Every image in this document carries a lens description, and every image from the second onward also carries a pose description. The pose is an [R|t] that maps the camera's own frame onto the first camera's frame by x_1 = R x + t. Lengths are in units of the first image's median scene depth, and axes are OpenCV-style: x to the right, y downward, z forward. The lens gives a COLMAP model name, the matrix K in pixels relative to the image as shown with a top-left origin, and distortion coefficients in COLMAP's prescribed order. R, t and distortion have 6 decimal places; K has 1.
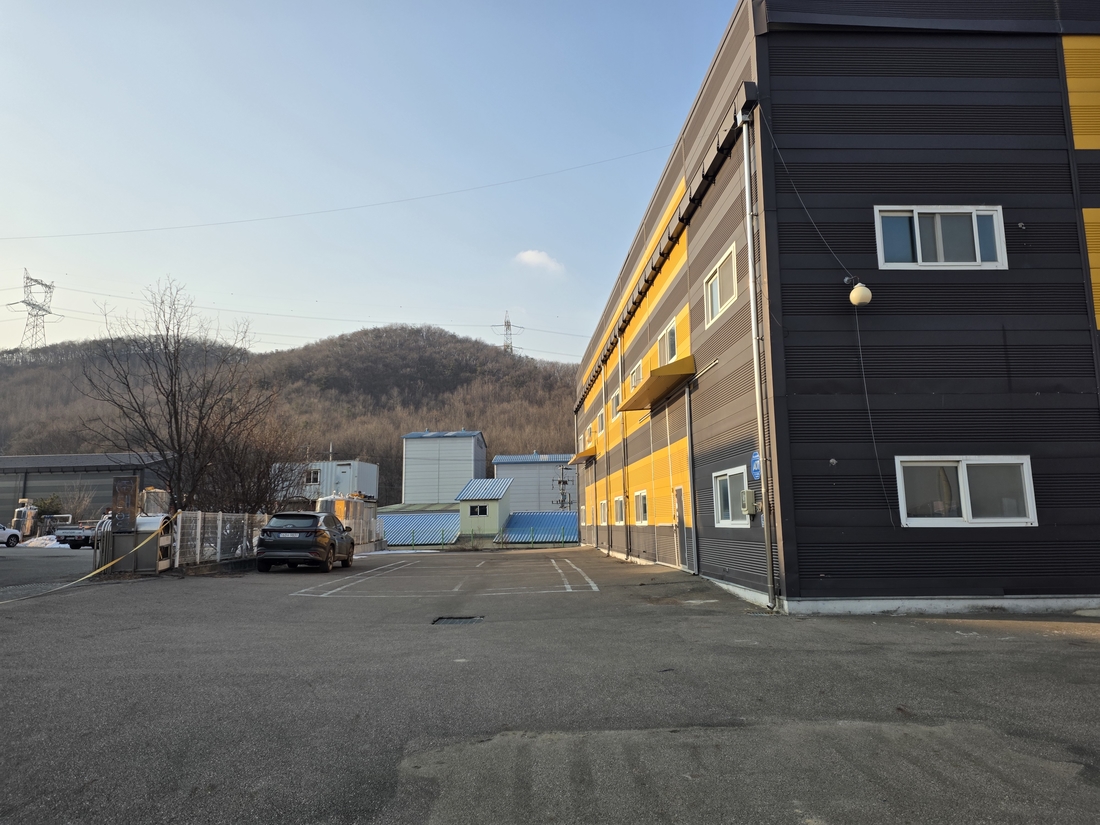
lens RADIAL K [[727.5, 0, 553.8], [0, 727.5, 408.0], [0, 0, 1]] dist [0.149421, -0.158964]
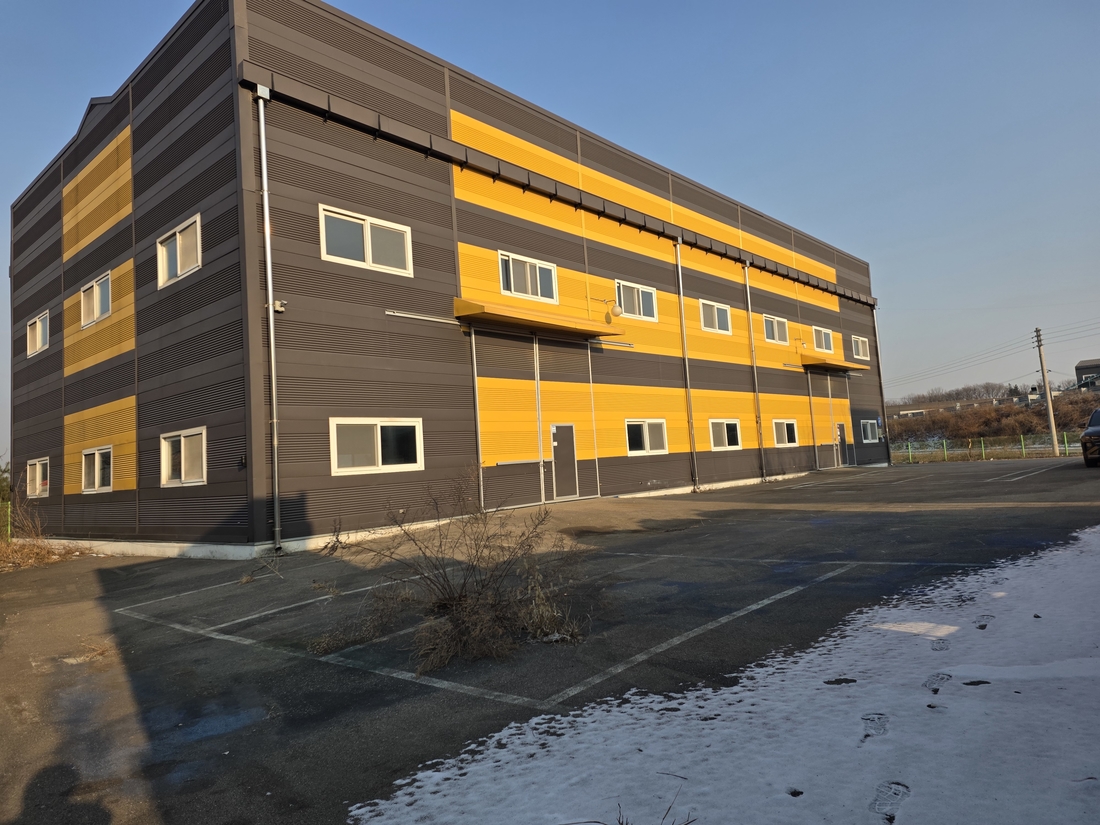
lens RADIAL K [[671.8, 0, 550.0], [0, 671.8, 412.5], [0, 0, 1]] dist [-0.002261, -0.116030]
pose [[0.692592, 0.013737, 0.721199, -2.289037], [-0.054549, 0.997953, 0.033376, 0.004478], [-0.719264, -0.062457, 0.691923, -0.023204]]
